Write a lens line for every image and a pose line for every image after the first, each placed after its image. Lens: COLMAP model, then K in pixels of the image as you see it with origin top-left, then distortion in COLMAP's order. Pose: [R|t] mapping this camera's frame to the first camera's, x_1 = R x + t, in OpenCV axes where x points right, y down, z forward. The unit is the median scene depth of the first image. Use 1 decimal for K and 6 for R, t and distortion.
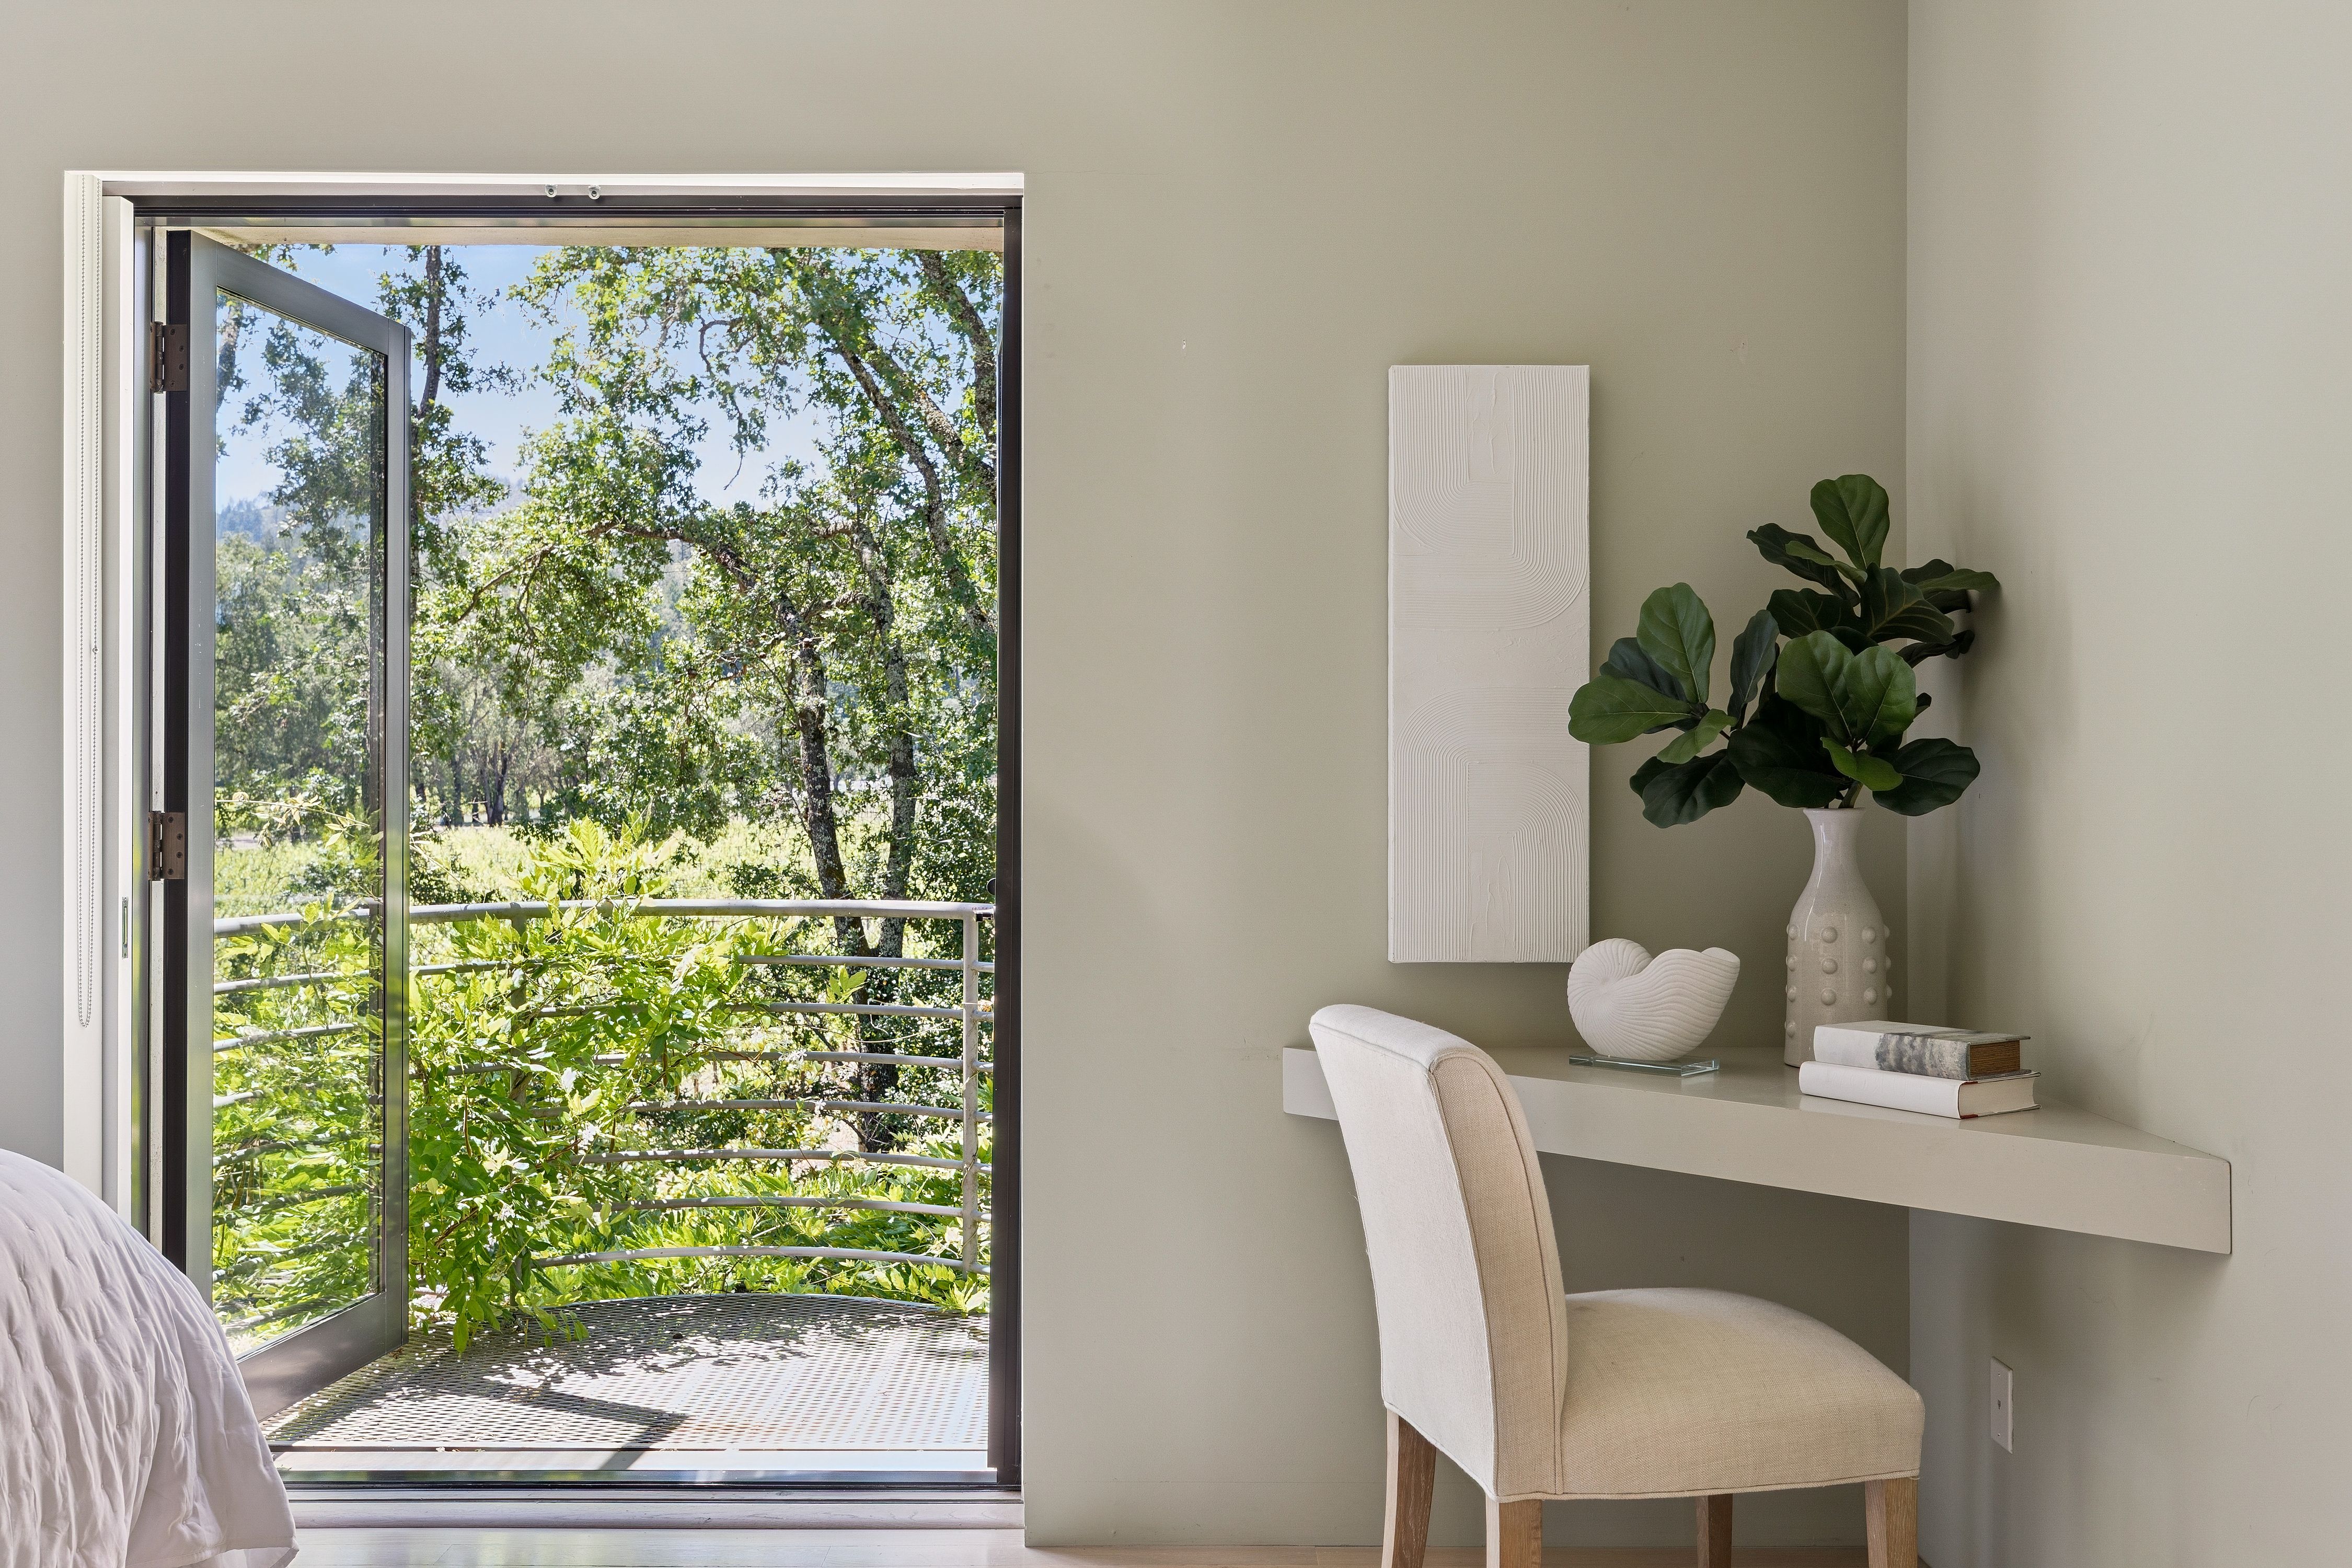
lens RADIAL K [[2092.7, 0, 1185.4], [0, 2092.7, 771.0], [0, 0, 1]] dist [0.006300, -0.008466]
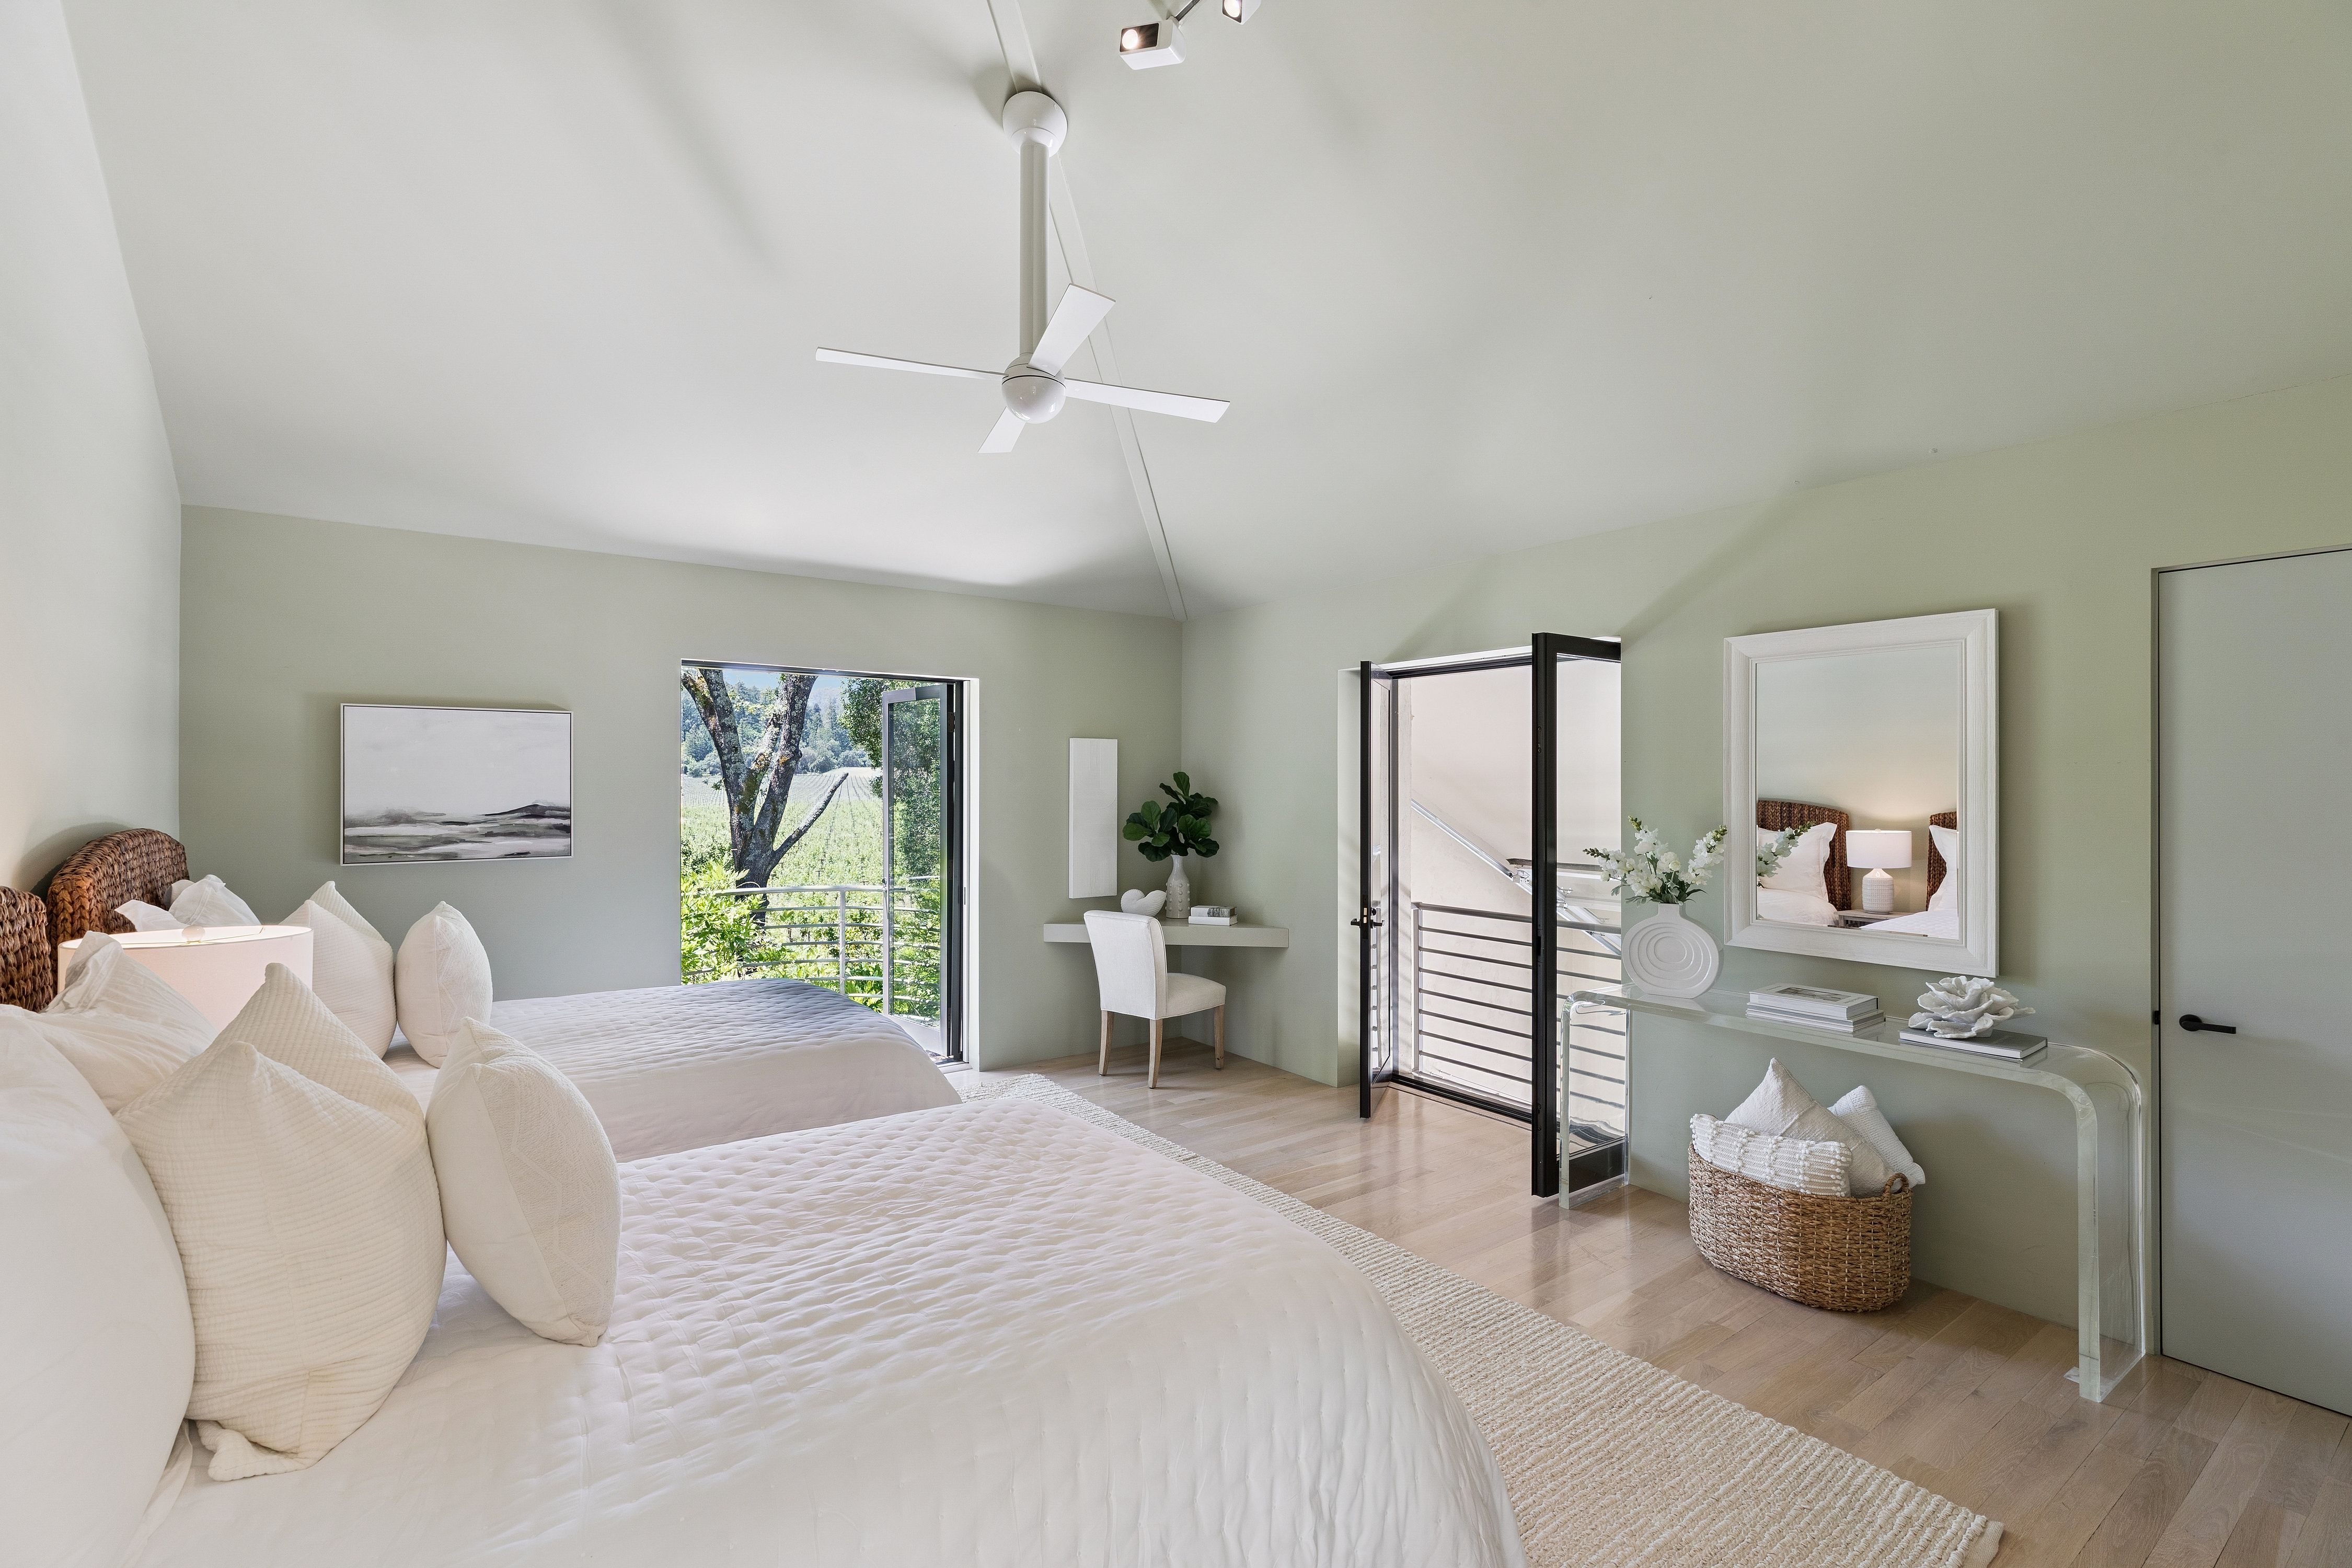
lens RADIAL K [[1071.5, 0, 1176.0], [0, 1071.5, 784.0], [0, 0, 1]] dist [0.013384, -0.001506]
pose [[0.808769, -0.003768, 0.588114, -0.147917], [-0.001255, 0.999966, 0.008133, -0.021795], [-0.588125, -0.007316, 0.808737, -0.110050]]
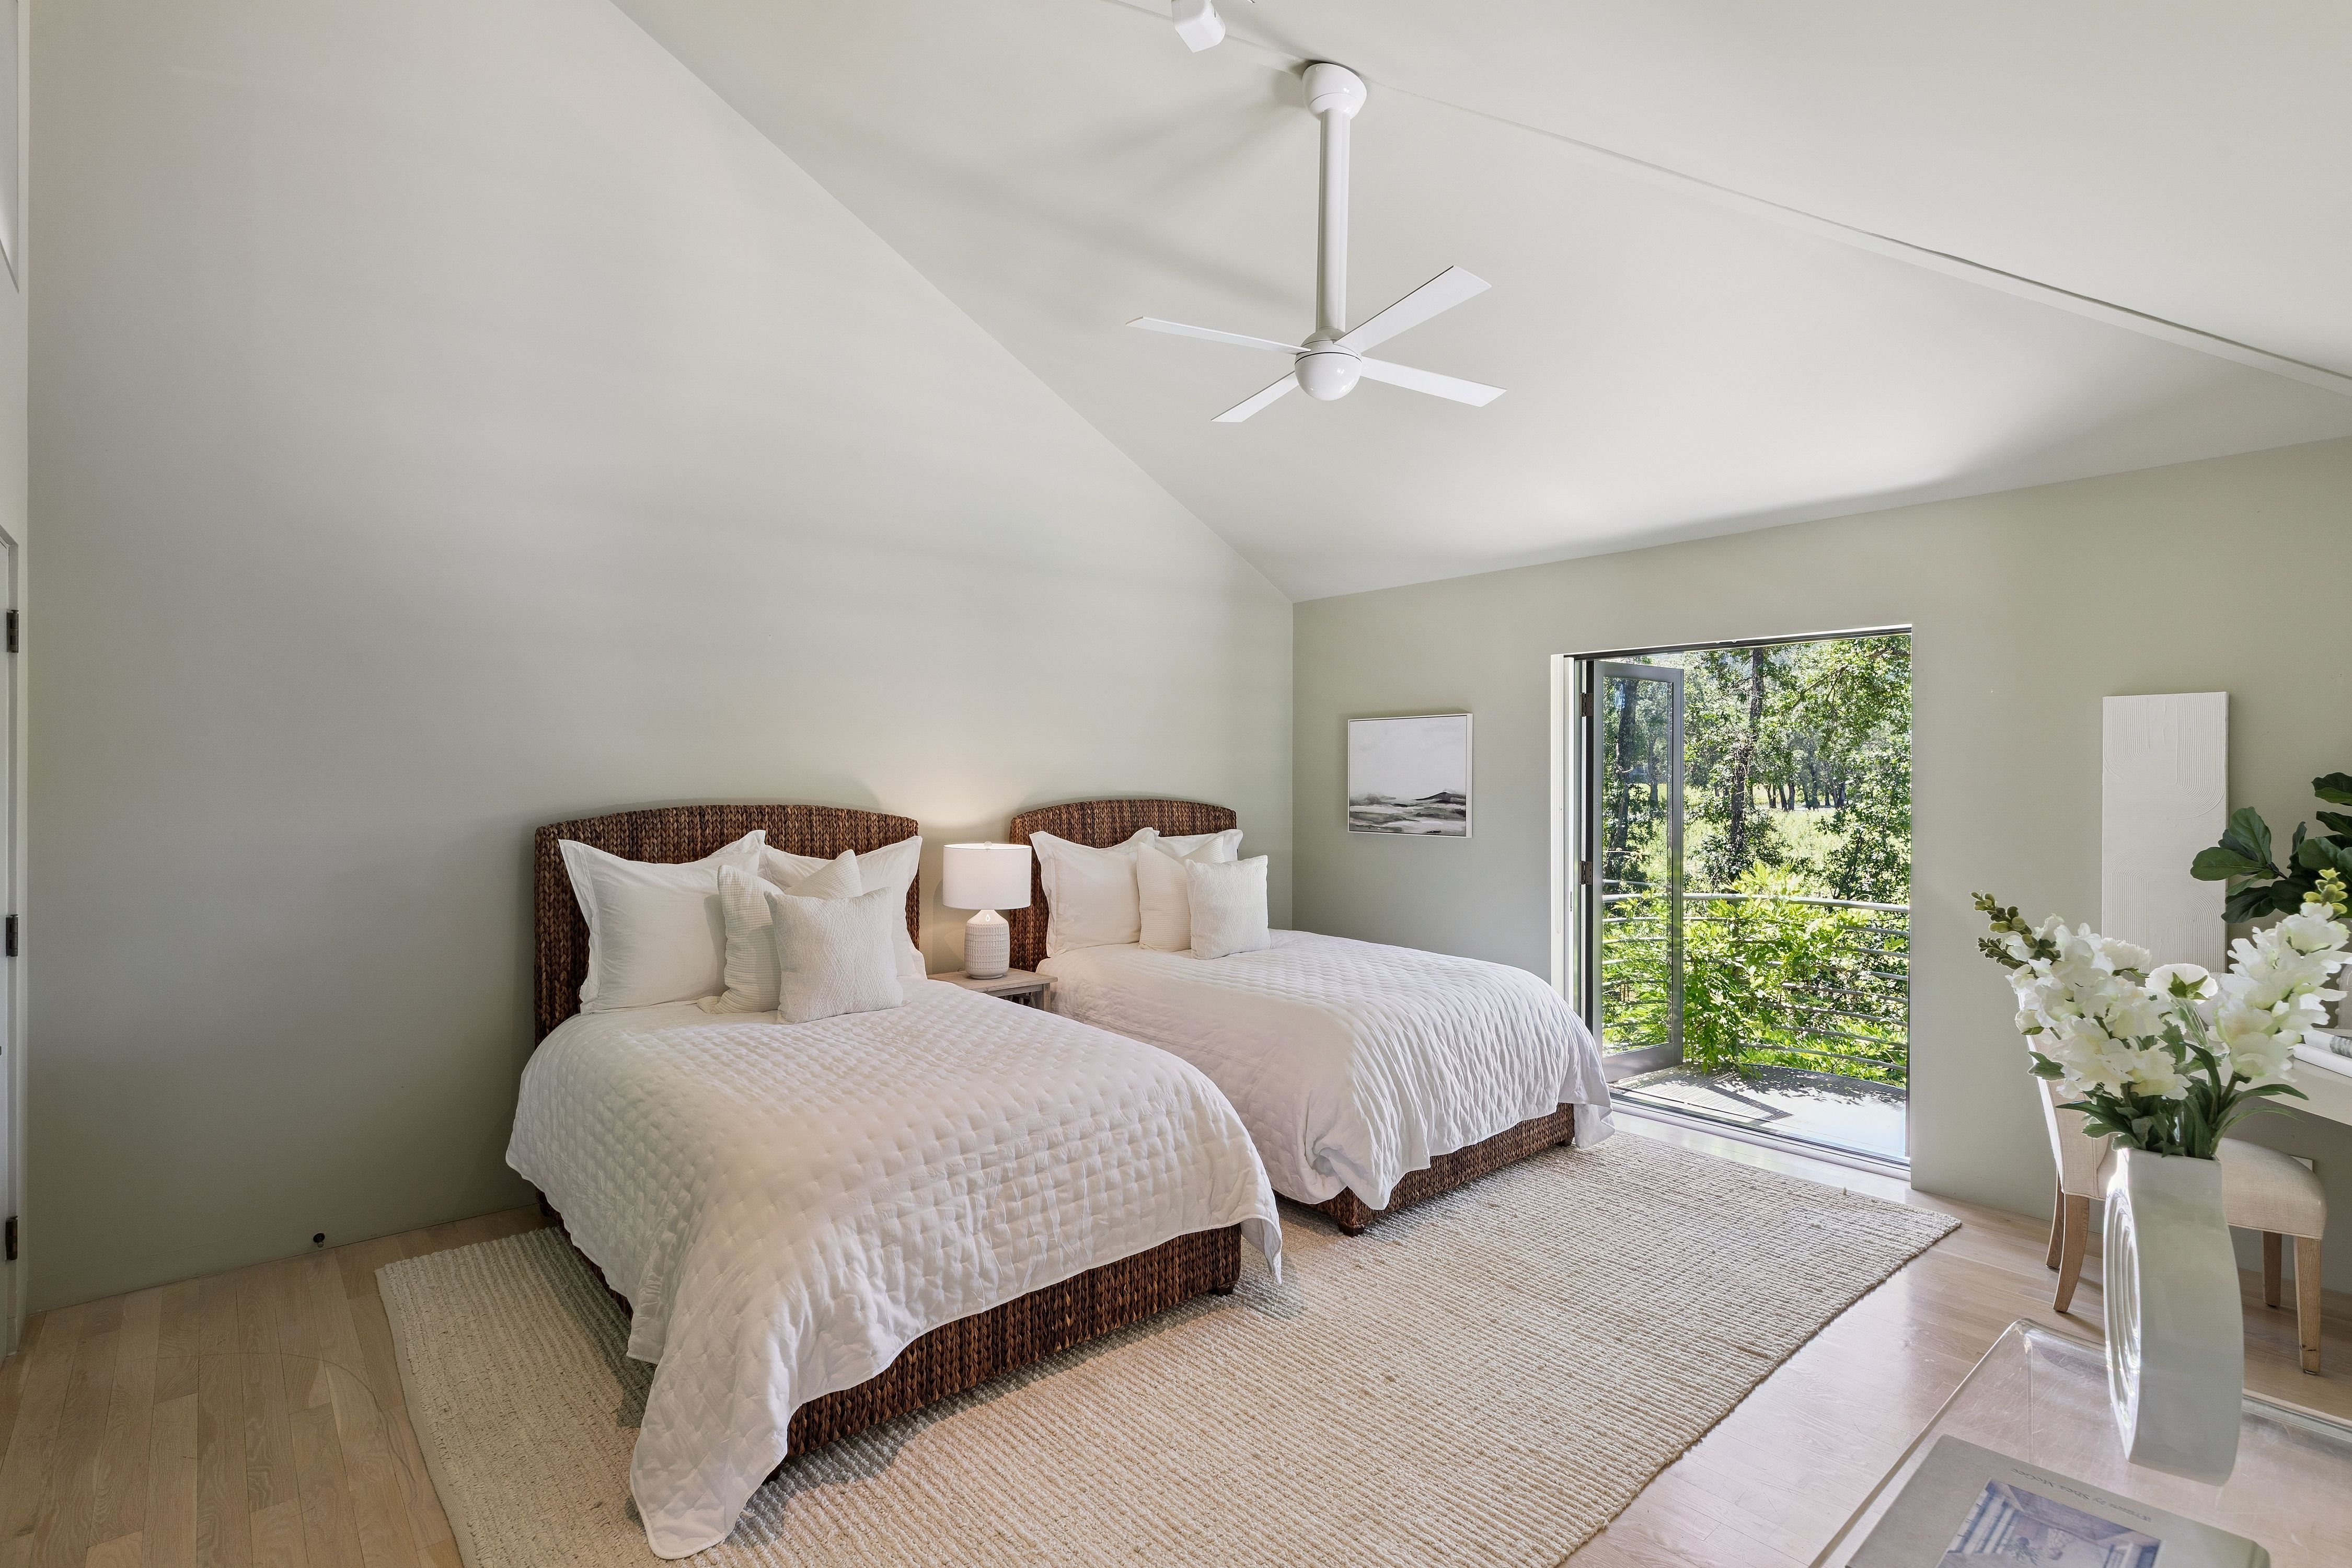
lens RADIAL K [[1122.3, 0, 1169.3], [0, 1122.3, 782.8], [0, 0, 1]] dist [0.023240, -0.000024]
pose [[0.655439, -0.000481, -0.755248, 0.060918], [0.005905, 0.999972, 0.004488, -0.019461], [0.755225, -0.007402, 0.655424, -0.089304]]
